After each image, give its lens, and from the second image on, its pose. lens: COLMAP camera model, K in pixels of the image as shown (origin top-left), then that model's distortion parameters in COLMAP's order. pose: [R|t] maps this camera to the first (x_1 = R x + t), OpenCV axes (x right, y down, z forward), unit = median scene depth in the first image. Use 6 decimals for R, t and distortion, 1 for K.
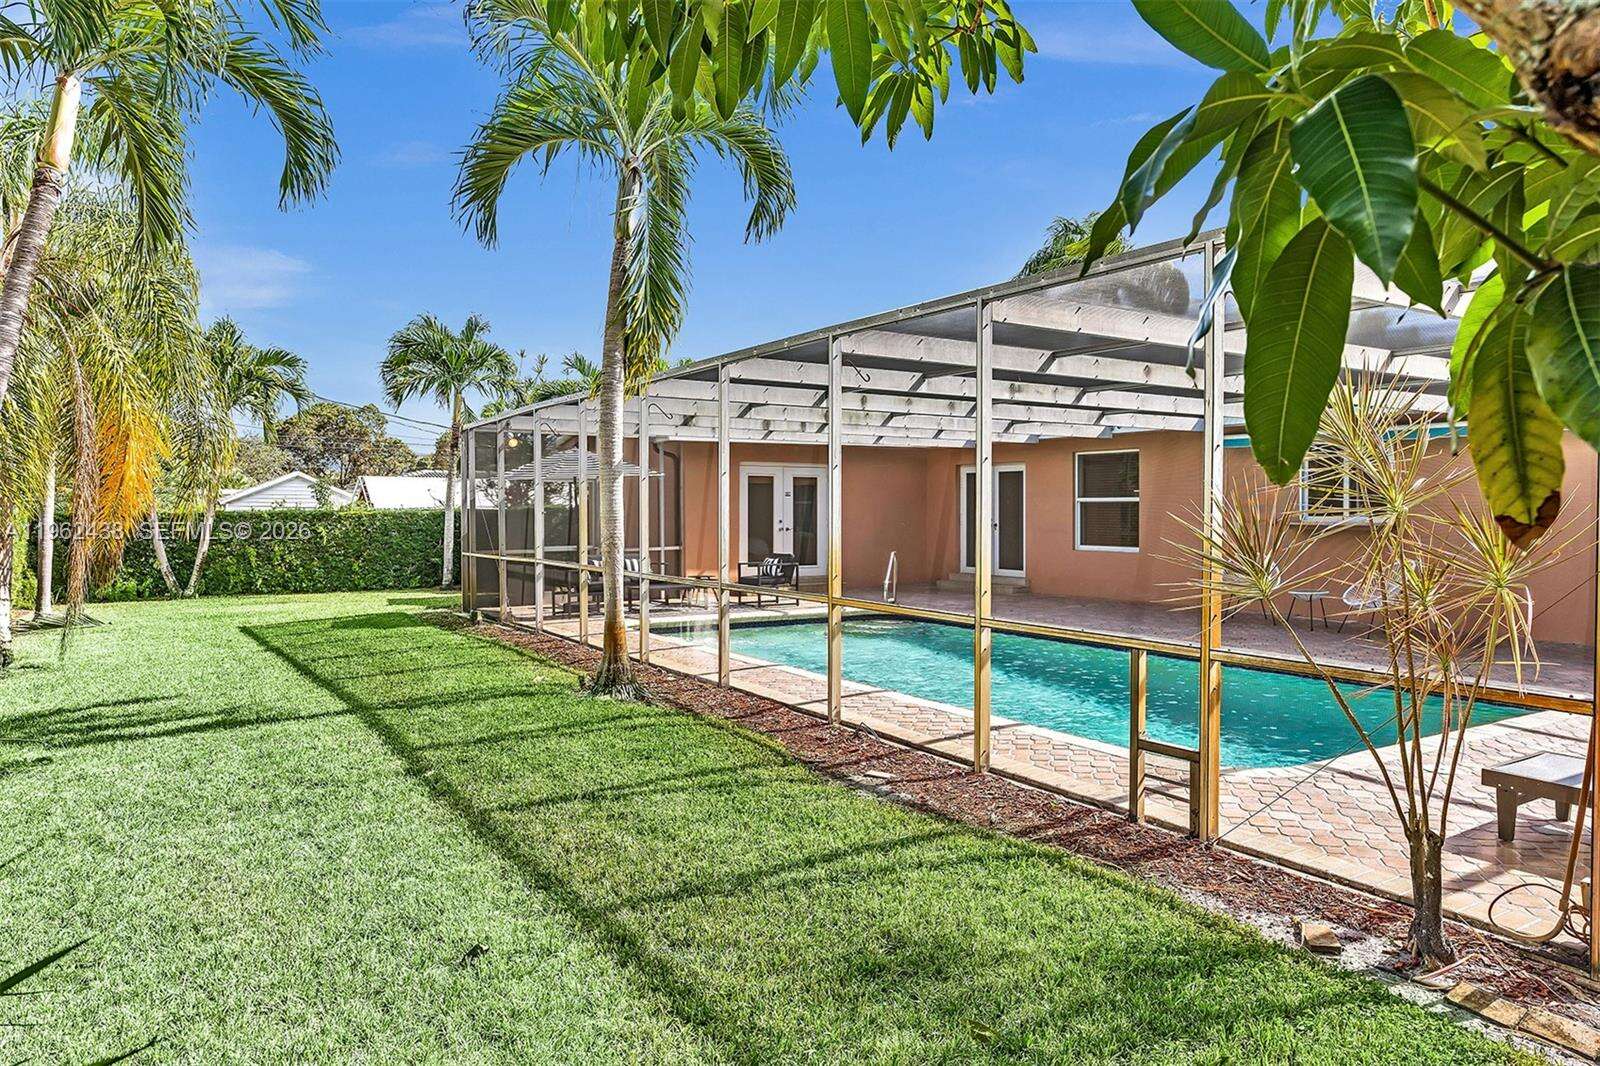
lens RADIAL K [[1045.5, 0, 800.5], [0, 1045.5, 526.2], [0, 0, 1]] dist [-0.002415, -0.000069]
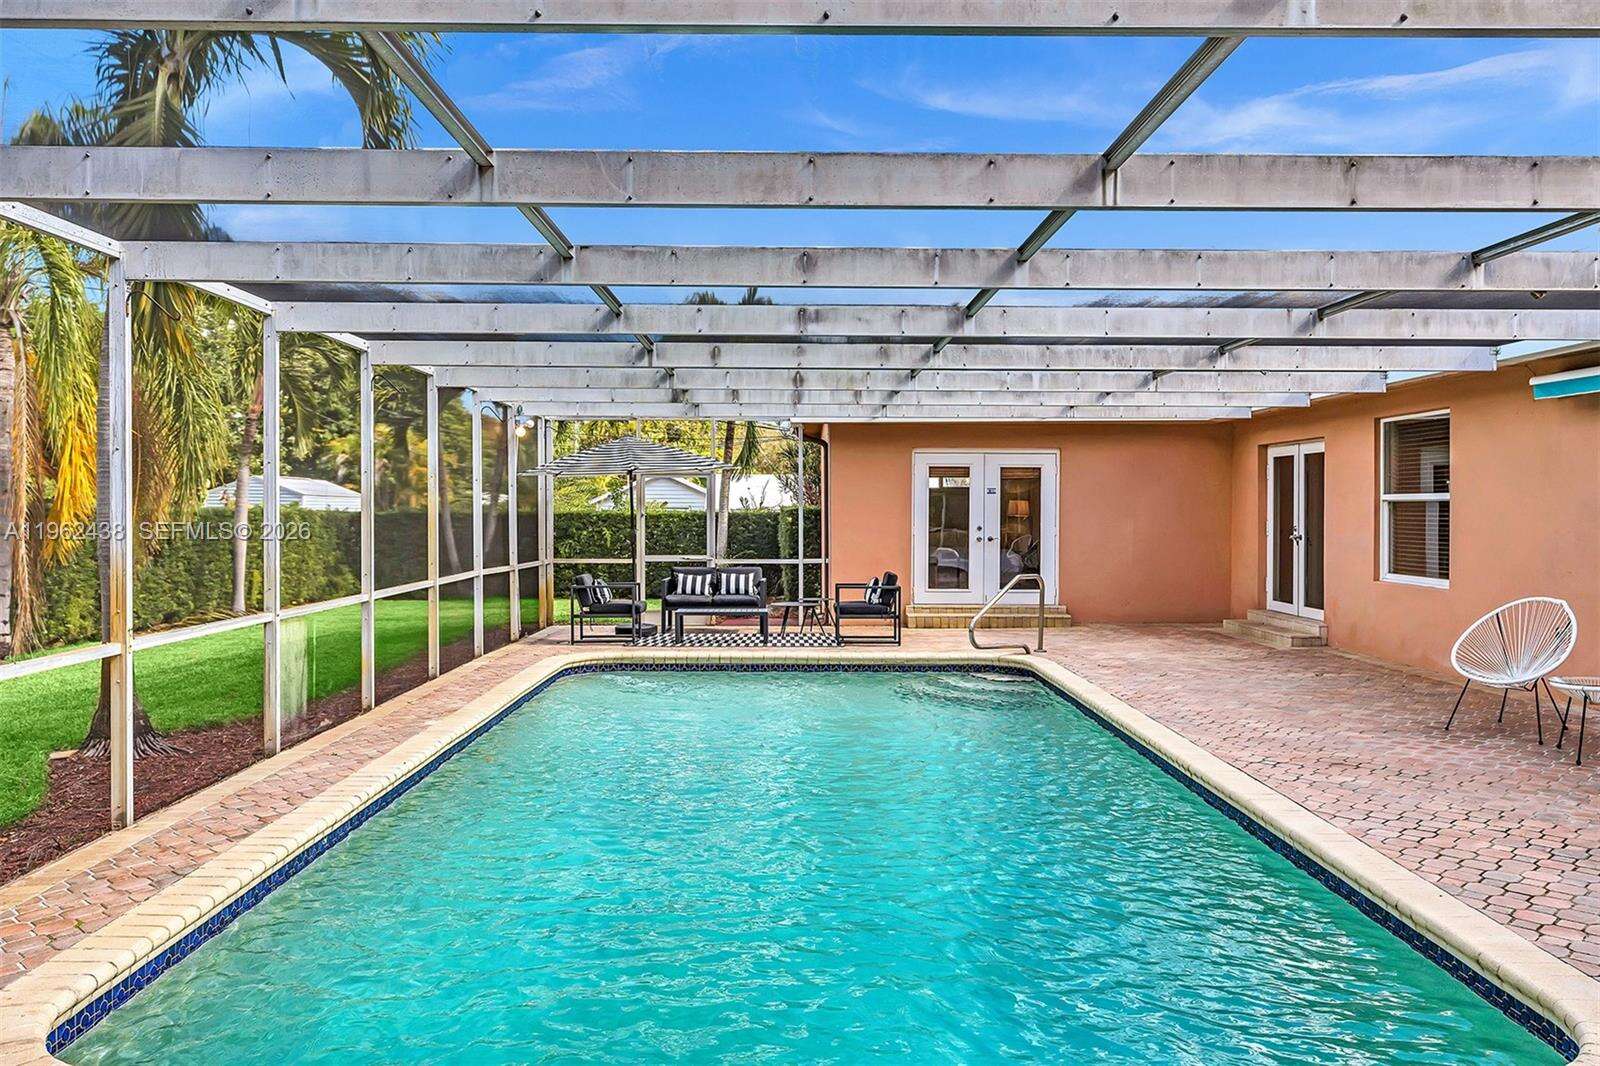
lens RADIAL K [[1196.1, 0, 799.1], [0, 1196.1, 530.7], [0, 0, 1]] dist [0.012691, 0.001503]
pose [[0.845267, 0.011468, -0.534222, 0.373062], [-0.011035, 0.999931, 0.004004, -0.005502], [0.534231, 0.002511, 0.845335, 0.258684]]
